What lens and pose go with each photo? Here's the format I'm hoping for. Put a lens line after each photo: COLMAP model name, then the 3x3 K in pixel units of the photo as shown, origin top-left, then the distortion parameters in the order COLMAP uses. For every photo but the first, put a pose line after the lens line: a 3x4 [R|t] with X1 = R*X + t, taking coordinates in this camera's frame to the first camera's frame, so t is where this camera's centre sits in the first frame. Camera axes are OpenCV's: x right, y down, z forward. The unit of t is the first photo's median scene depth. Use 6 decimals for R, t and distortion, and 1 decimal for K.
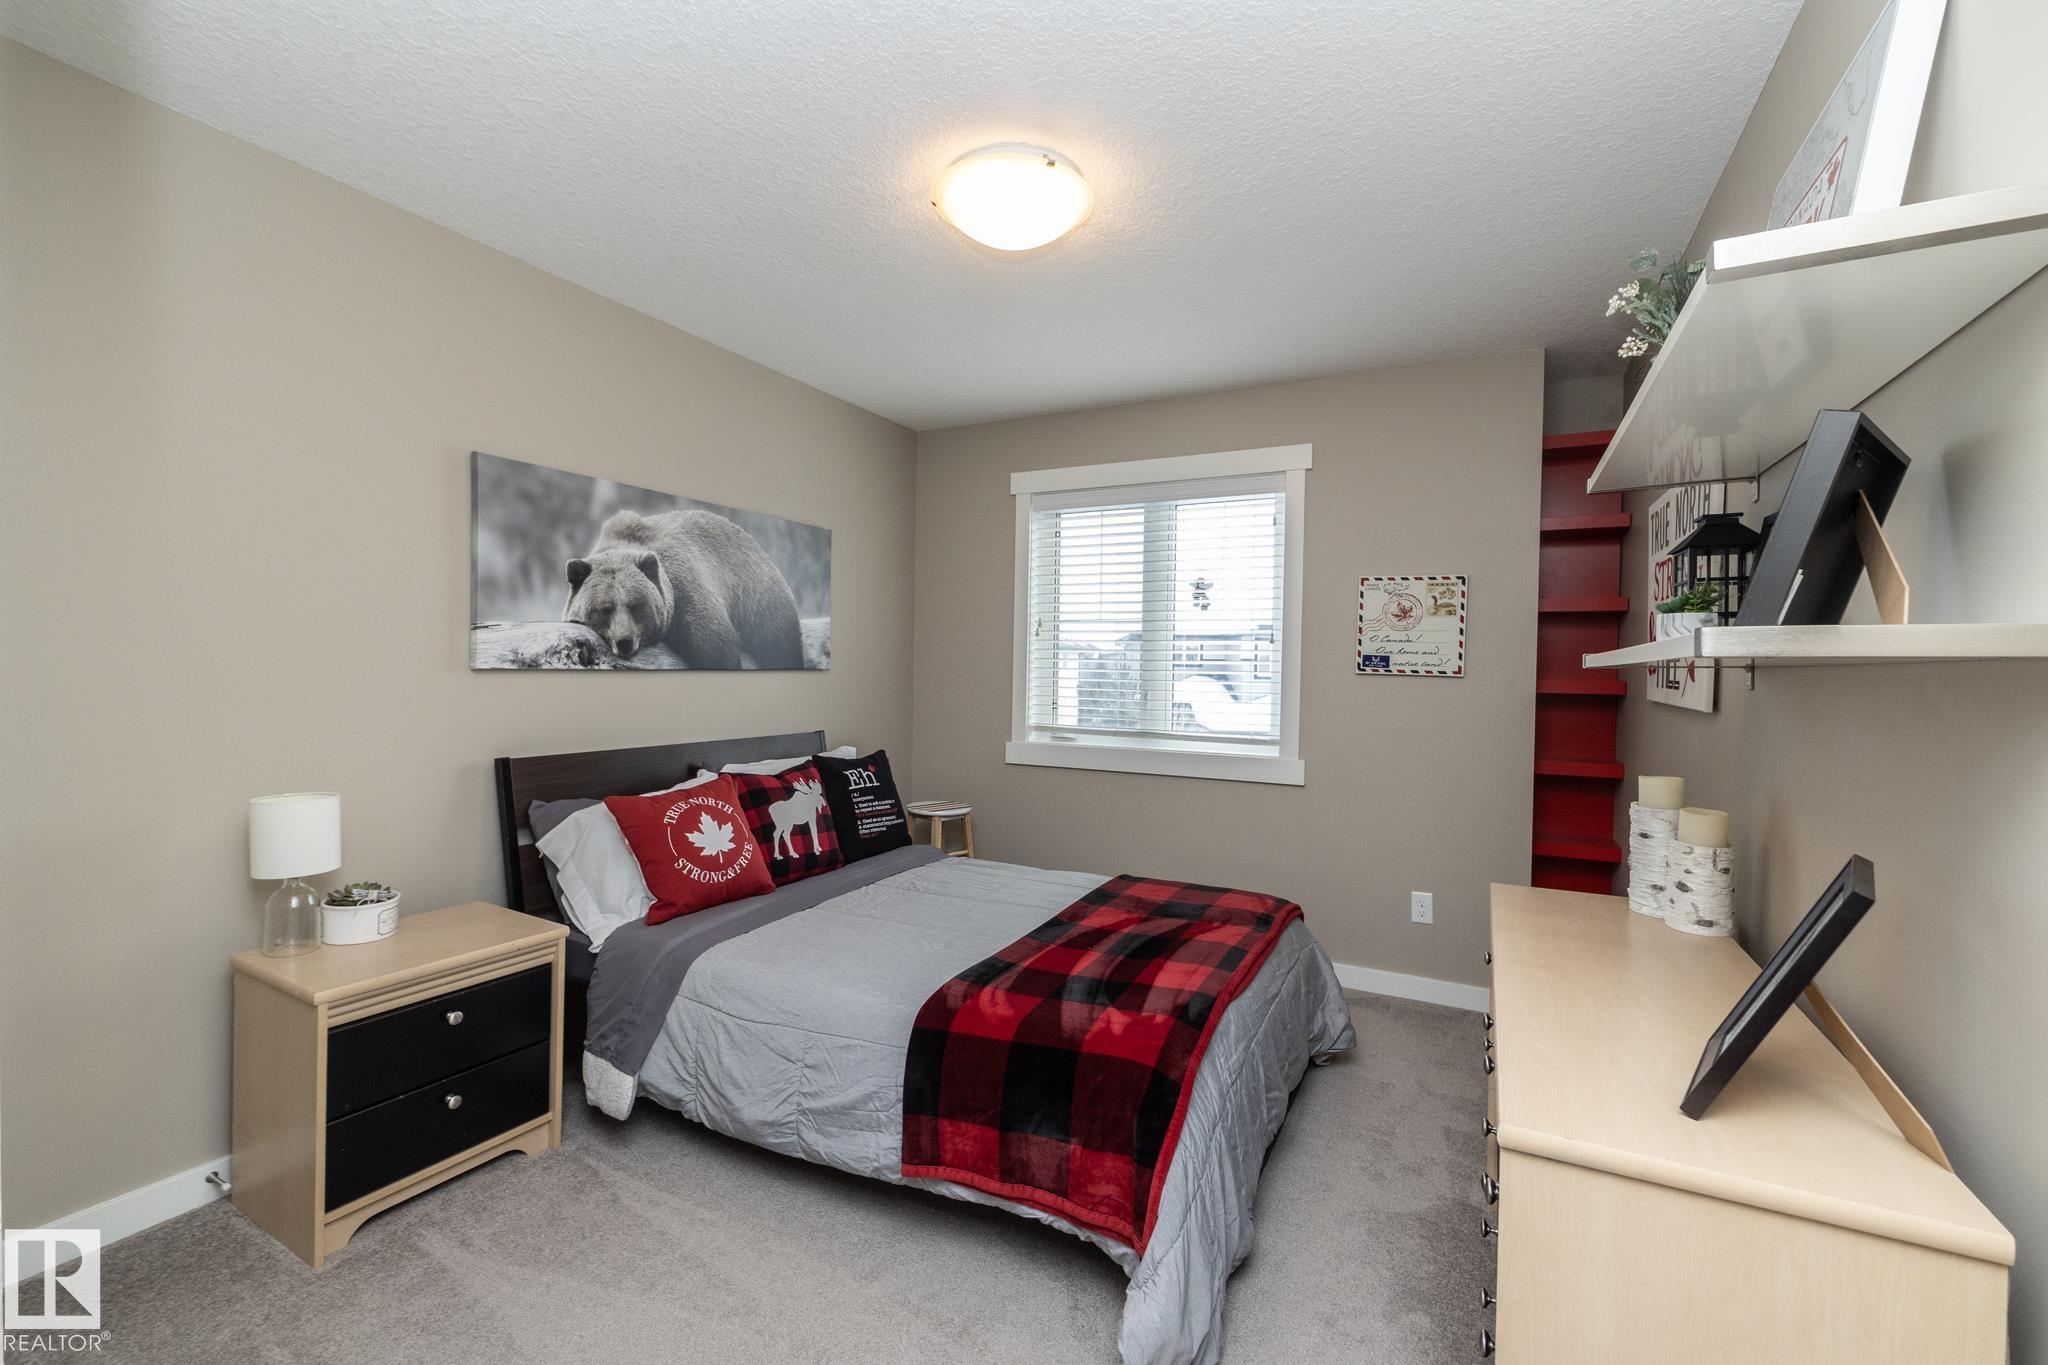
lens RADIAL K [[867.9, 0, 1027.9], [0, 867.9, 677.3], [0, 0, 1]] dist [-0.001389, -0.000776]
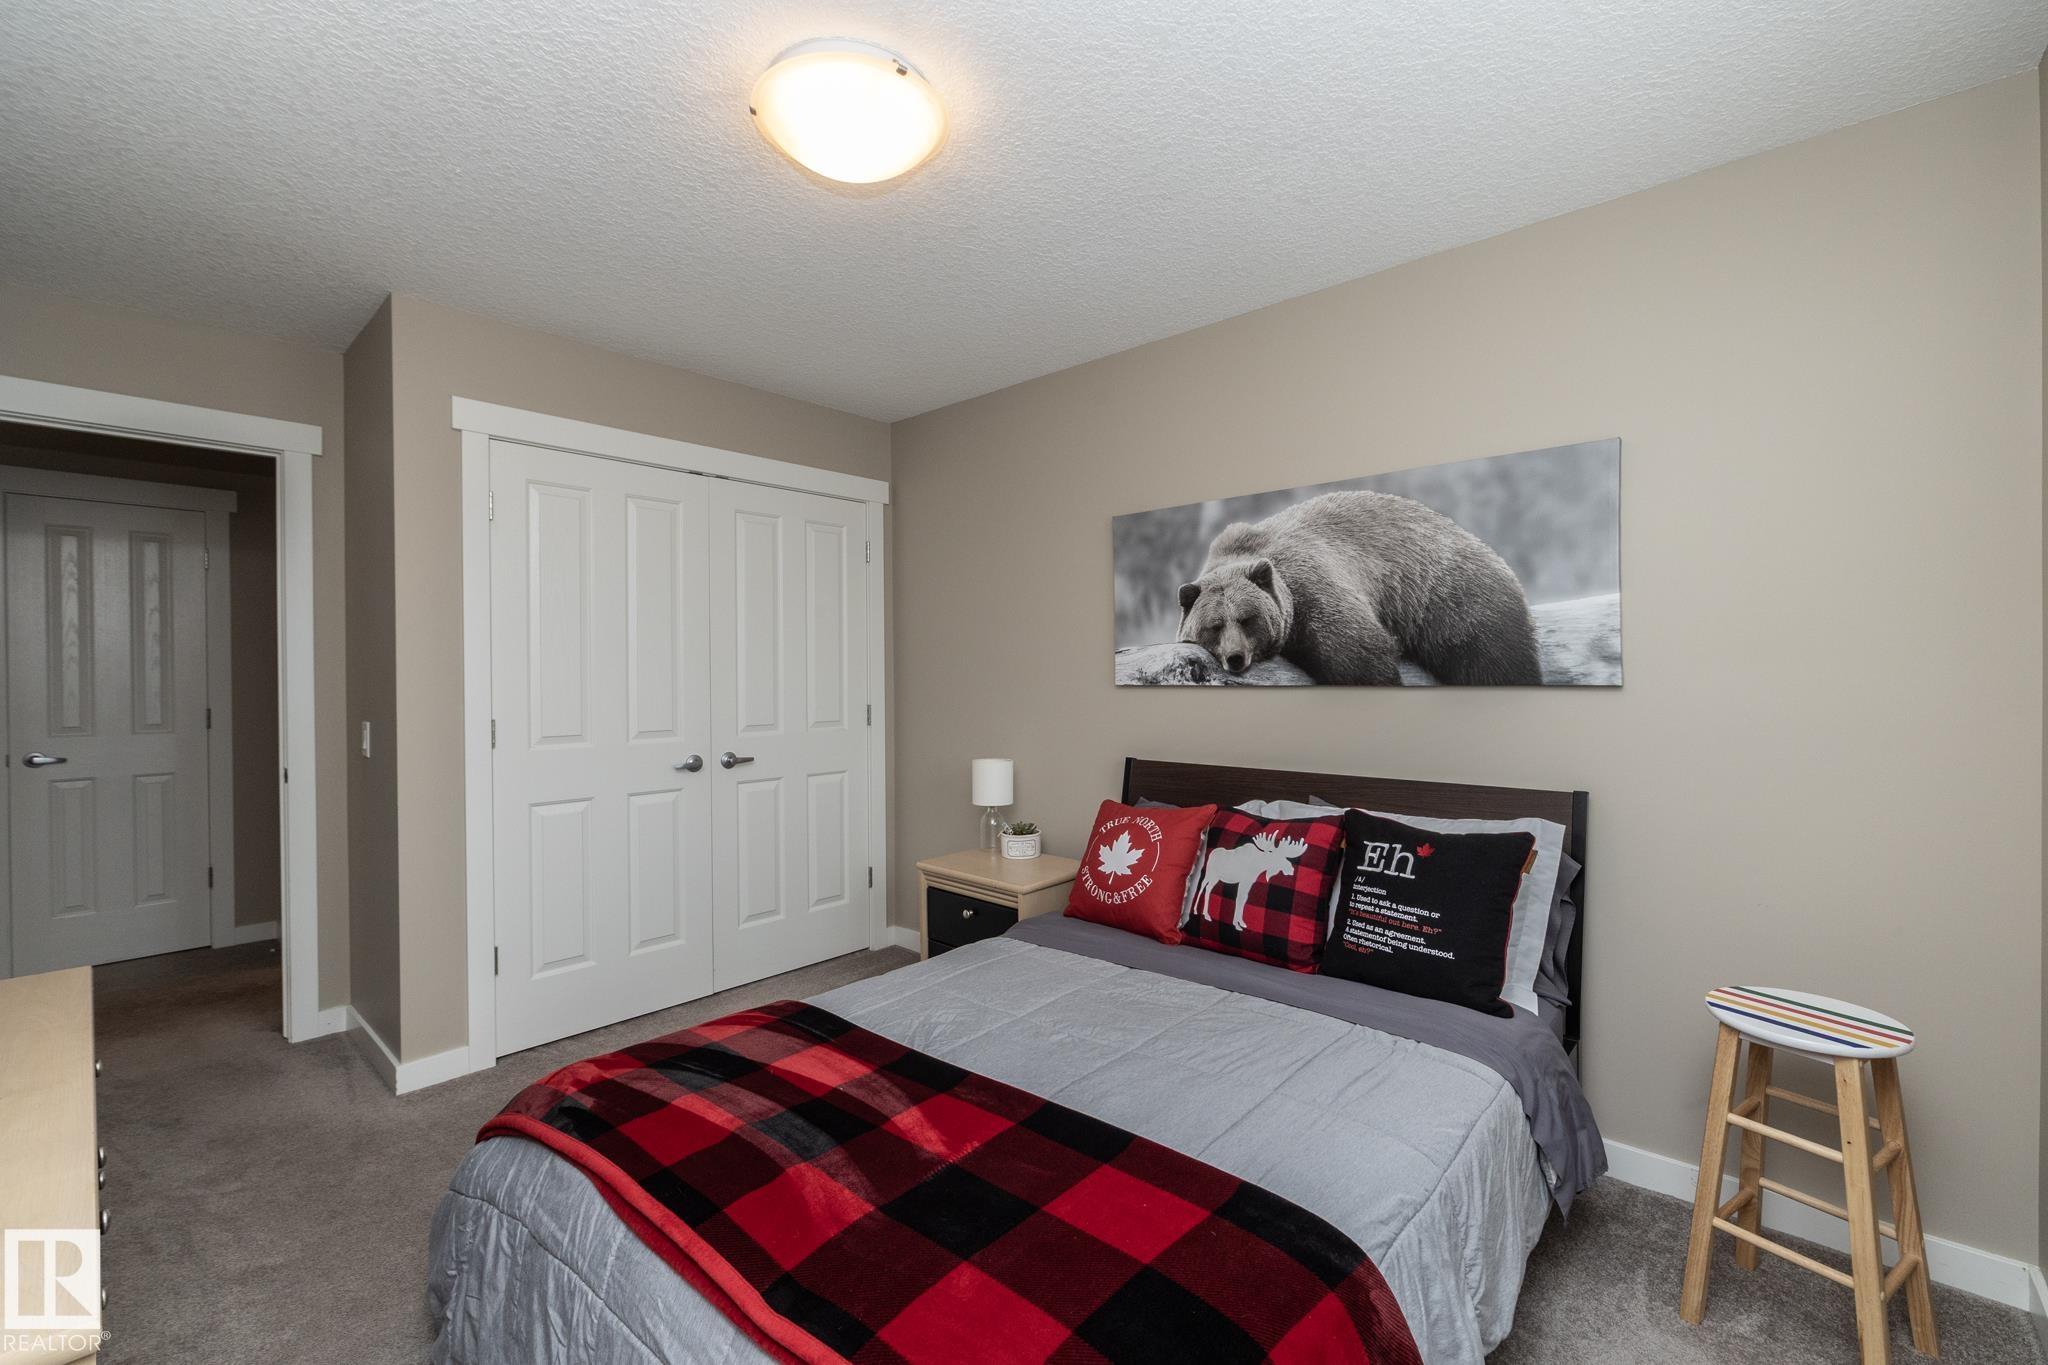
lens RADIAL K [[867.9, 0, 1026.8], [0, 867.9, 678.5], [0, 0, 1]] dist [-0.001389, -0.000776]
pose [[-0.252246, -0.006109, -0.967644, 0.550786], [-0.007465, 0.999963, -0.004367, -0.011202], [0.967634, 0.006122, -0.252282, 1.030716]]
